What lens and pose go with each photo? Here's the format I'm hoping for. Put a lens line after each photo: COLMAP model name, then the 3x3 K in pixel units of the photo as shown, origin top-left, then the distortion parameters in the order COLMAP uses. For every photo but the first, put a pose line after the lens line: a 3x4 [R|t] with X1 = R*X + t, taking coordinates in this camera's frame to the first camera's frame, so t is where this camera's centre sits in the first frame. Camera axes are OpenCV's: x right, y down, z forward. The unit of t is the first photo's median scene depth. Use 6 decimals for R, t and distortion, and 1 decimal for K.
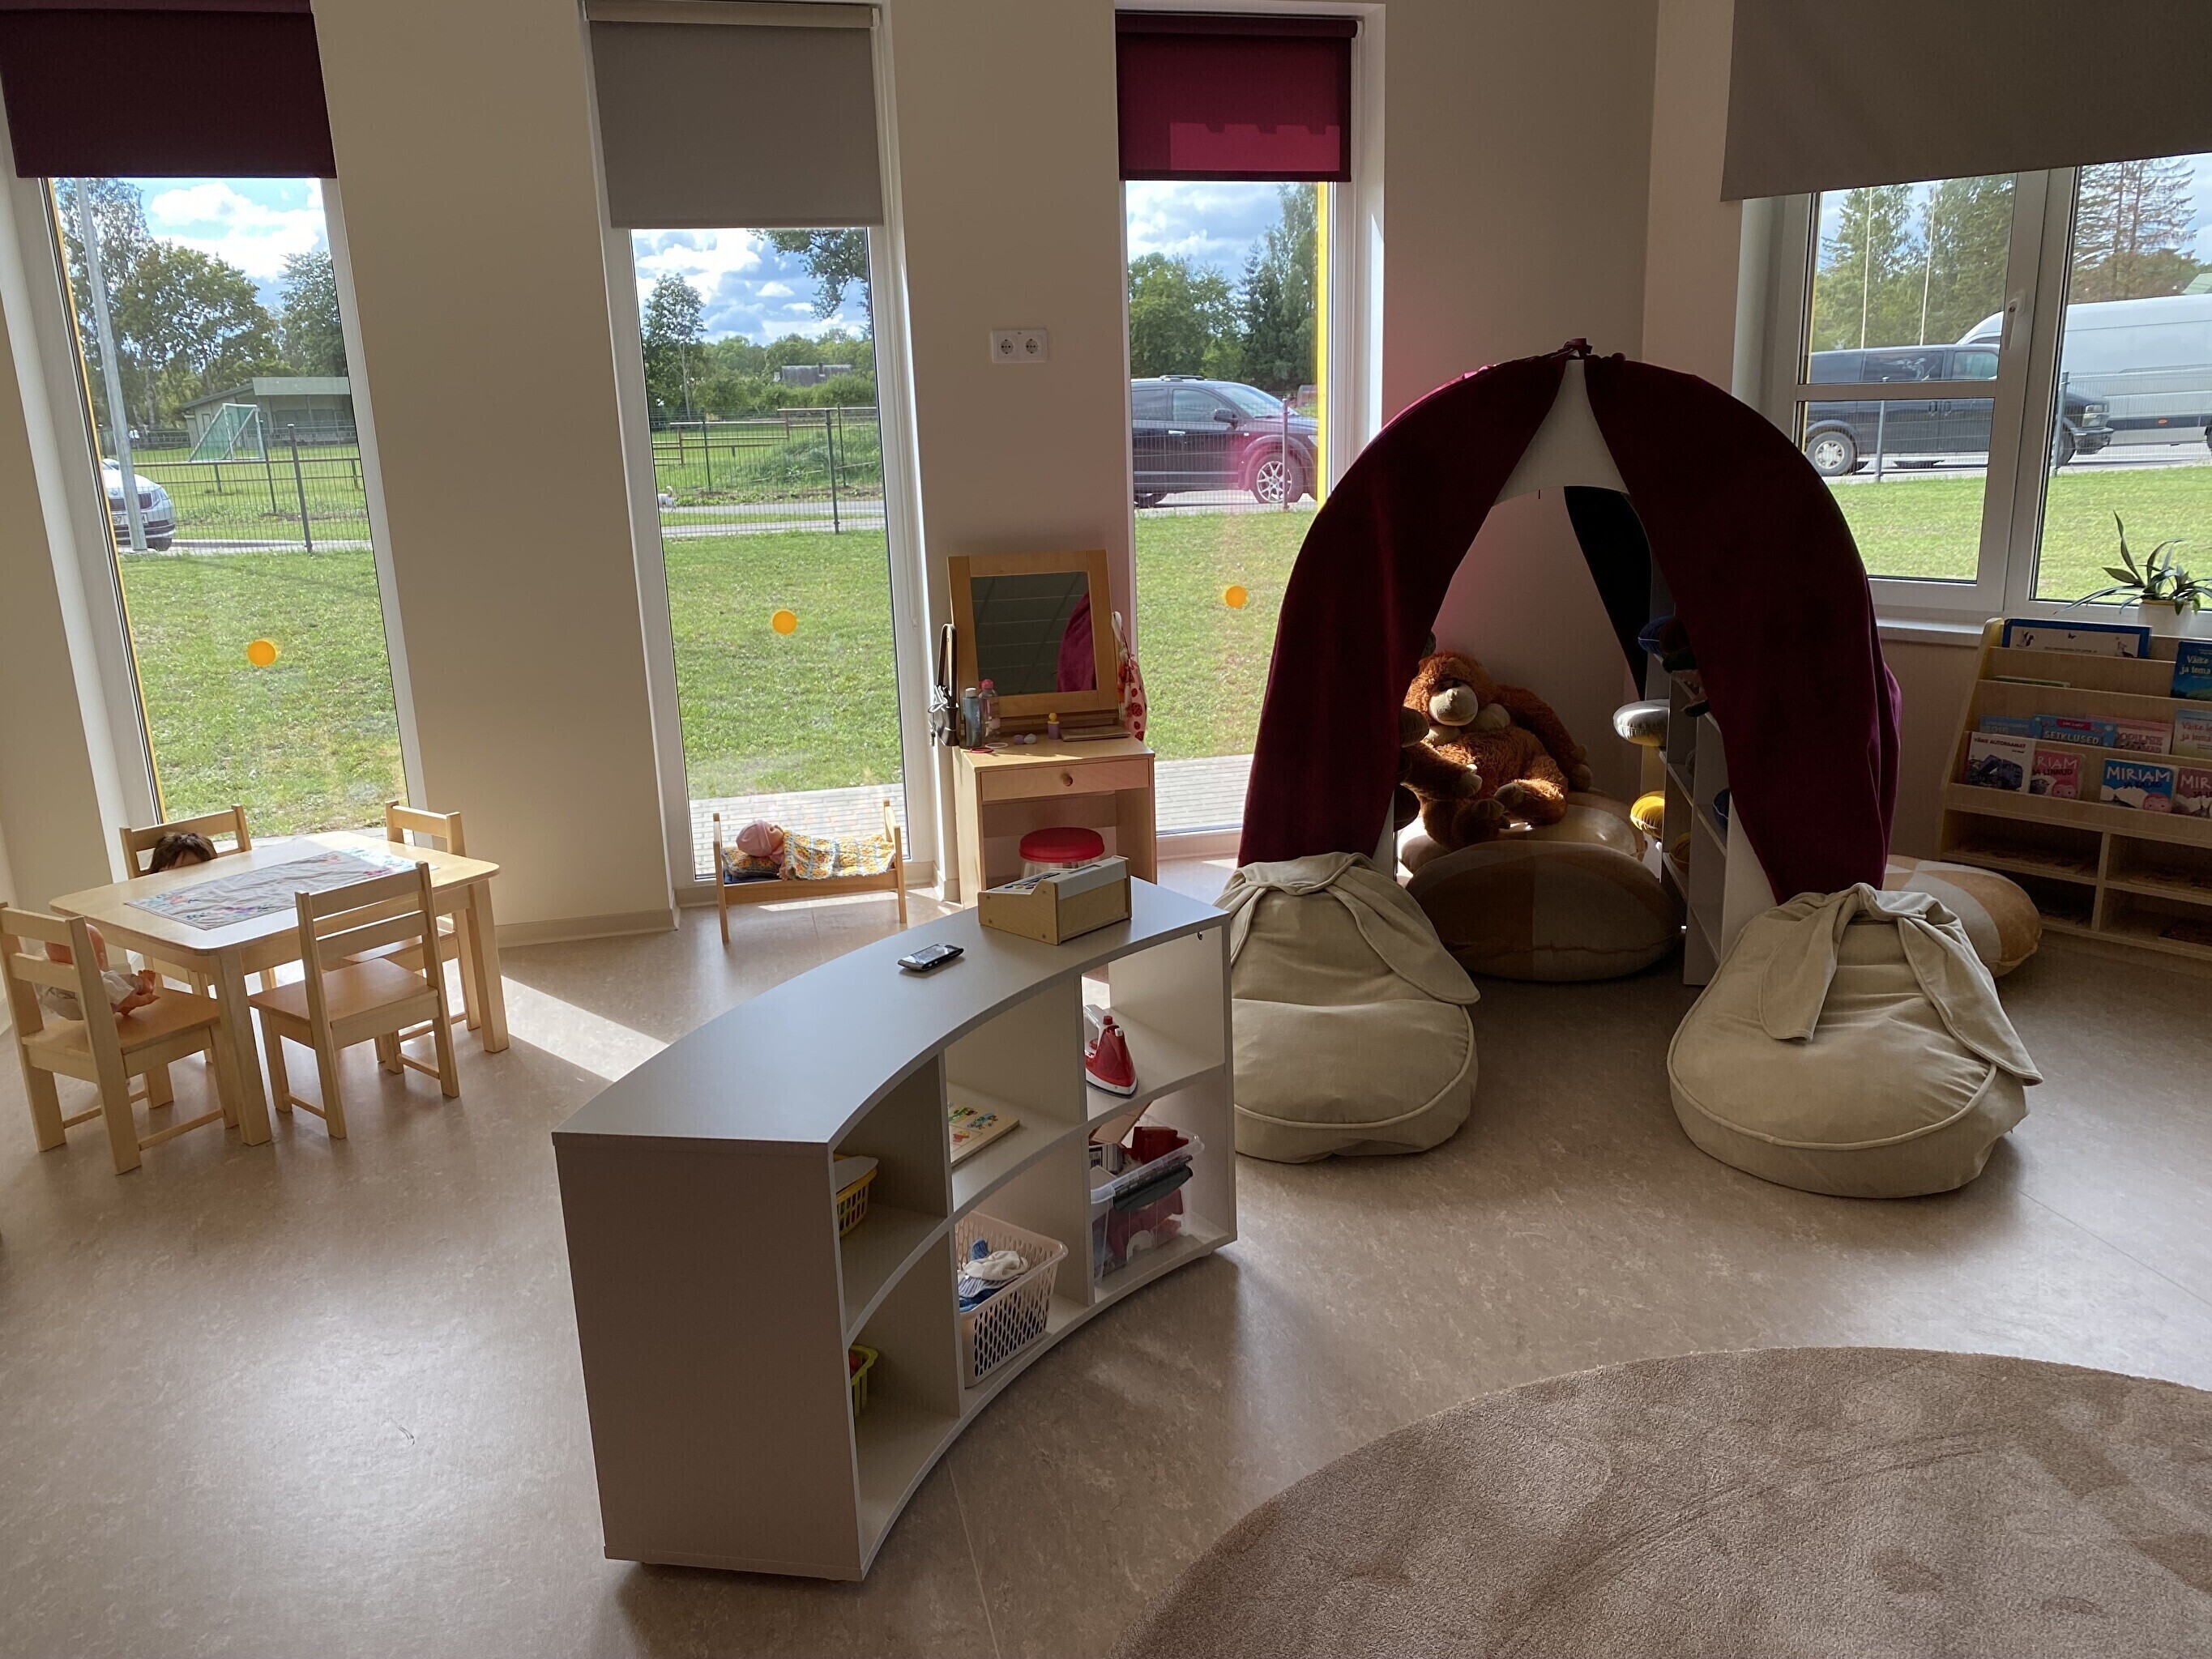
lens RADIAL K [[1675.2, 0, 1109.2], [0, 1675.2, 822.6], [0, 0, 1]] dist [0.040370, -0.046396]
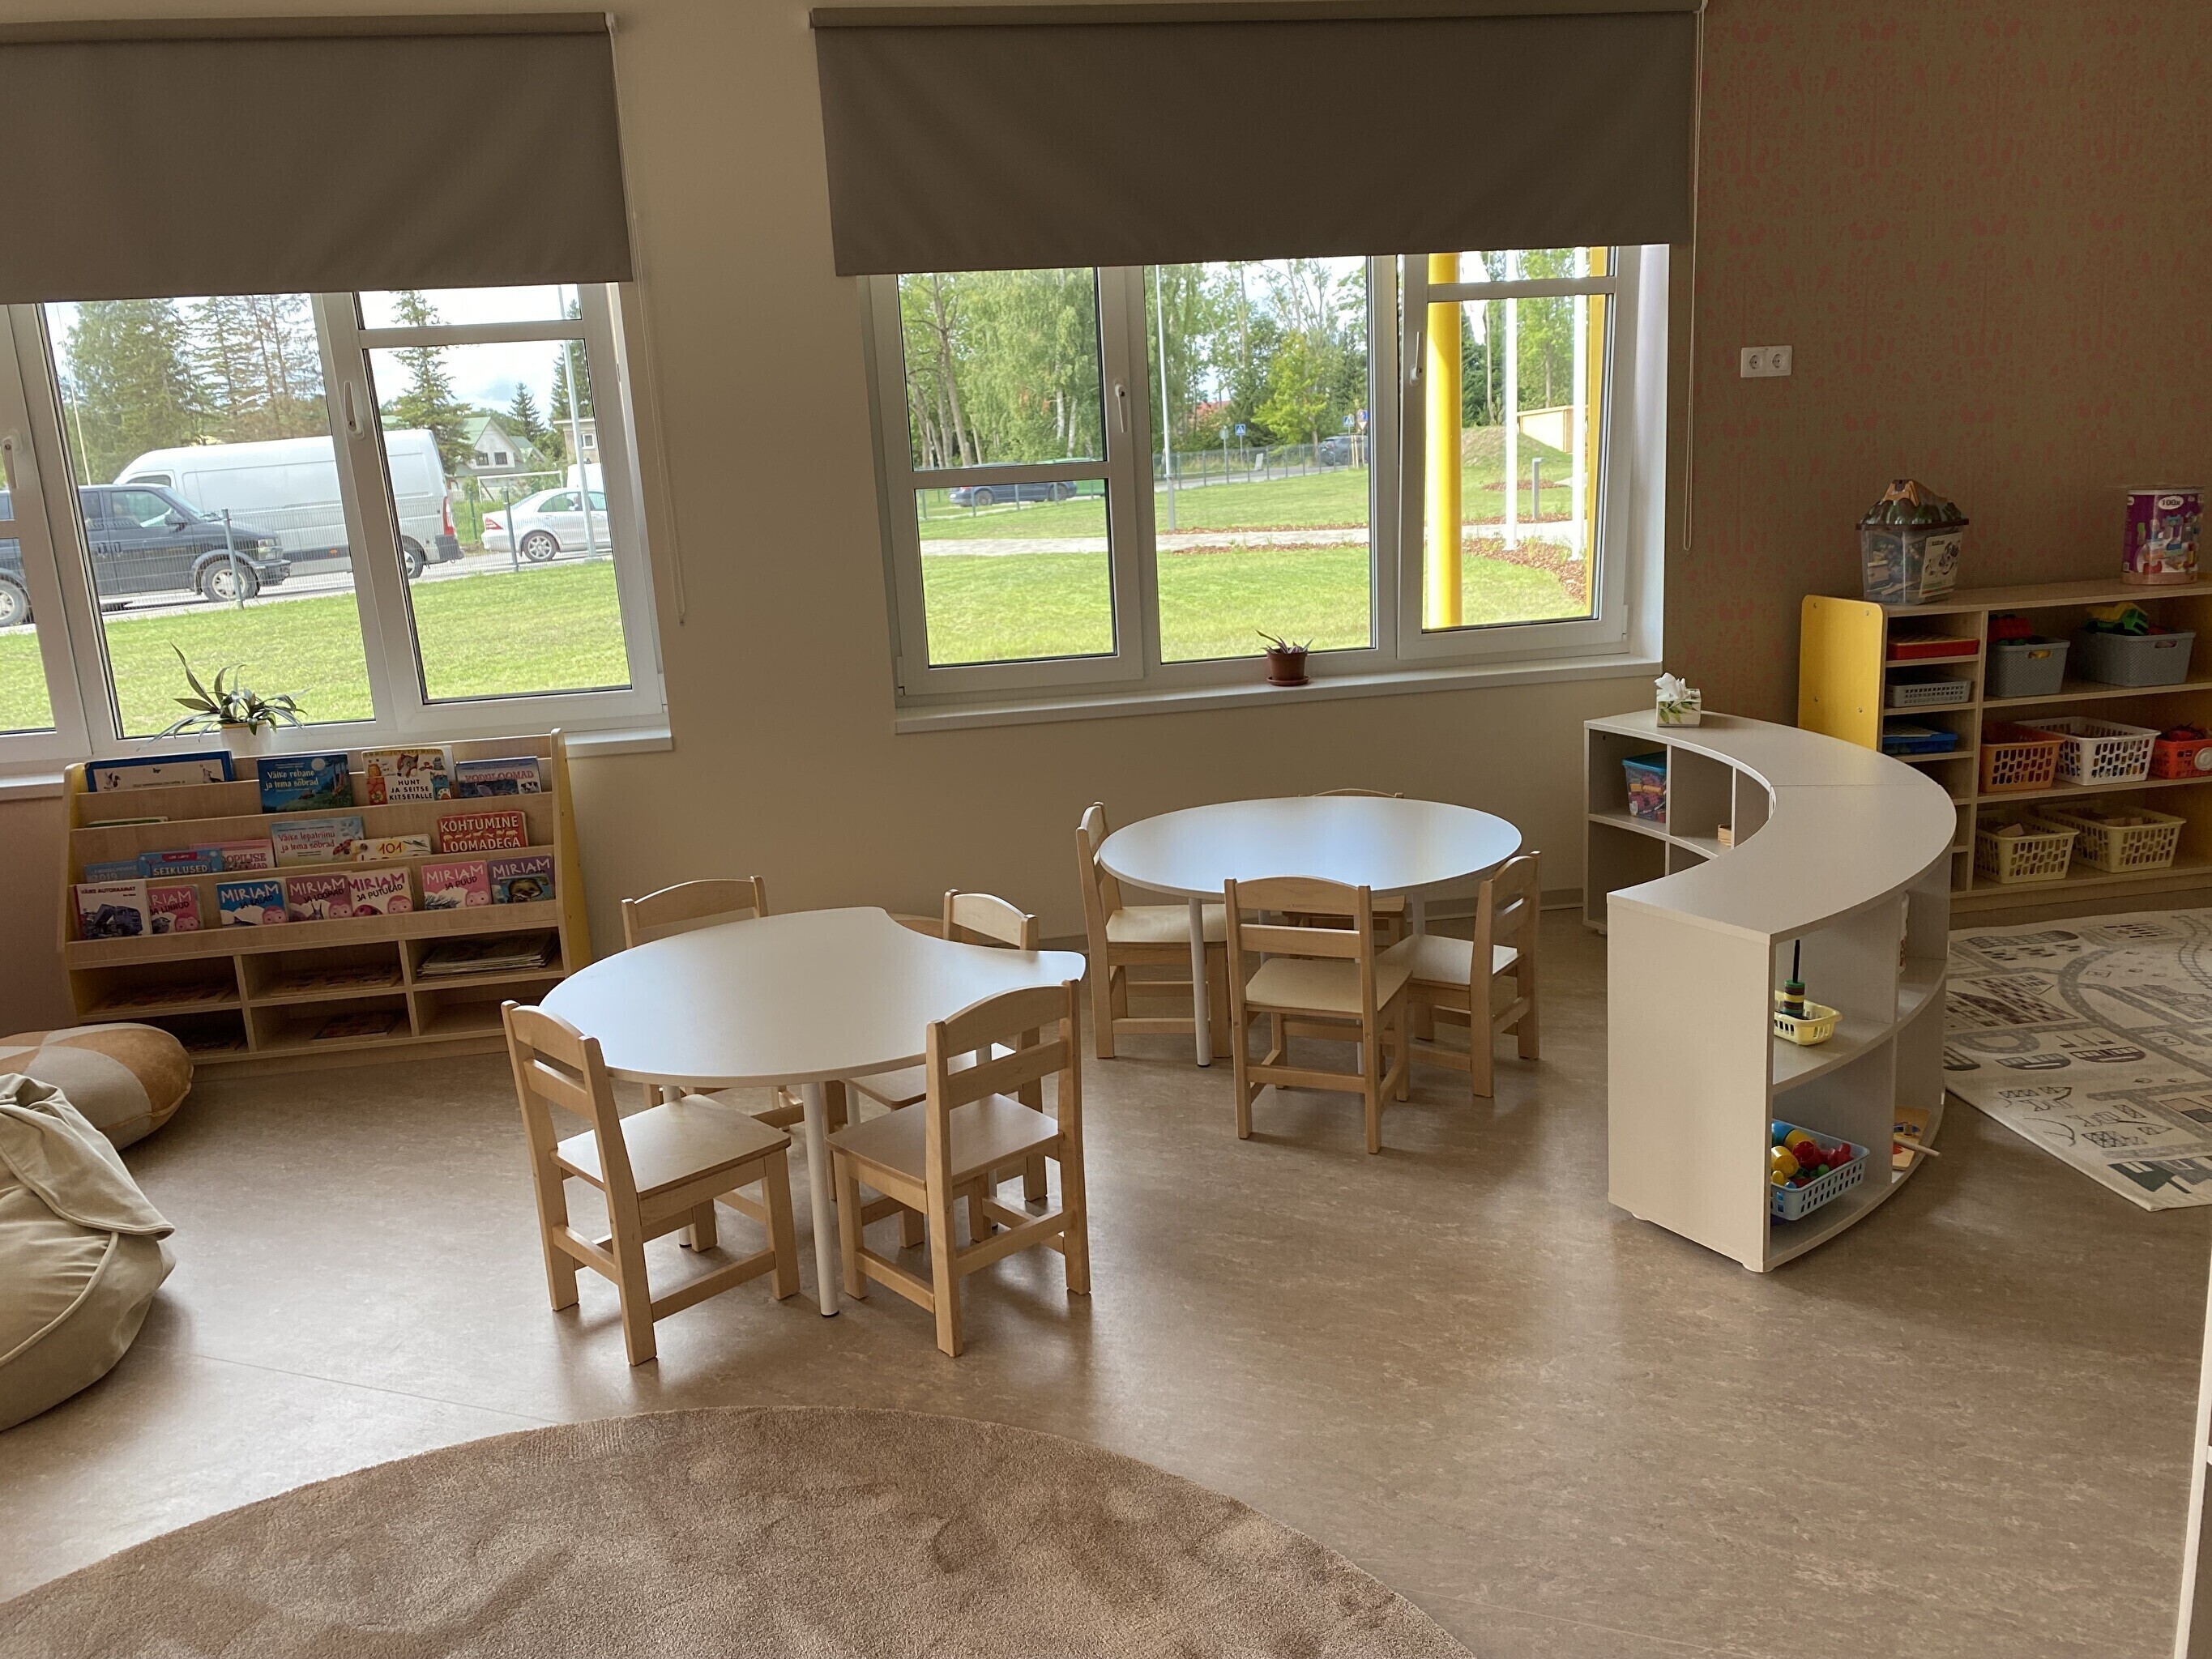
lens RADIAL K [[1675.2, 0, 1116.0], [0, 1675.2, 835.0], [0, 0, 1]] dist [0.040370, -0.046396]
pose [[0.575378, -0.185668, 0.796535, 0.100896], [0.241582, 0.969020, 0.051367, 0.011332], [-0.781395, 0.162873, 0.602407, -0.028339]]
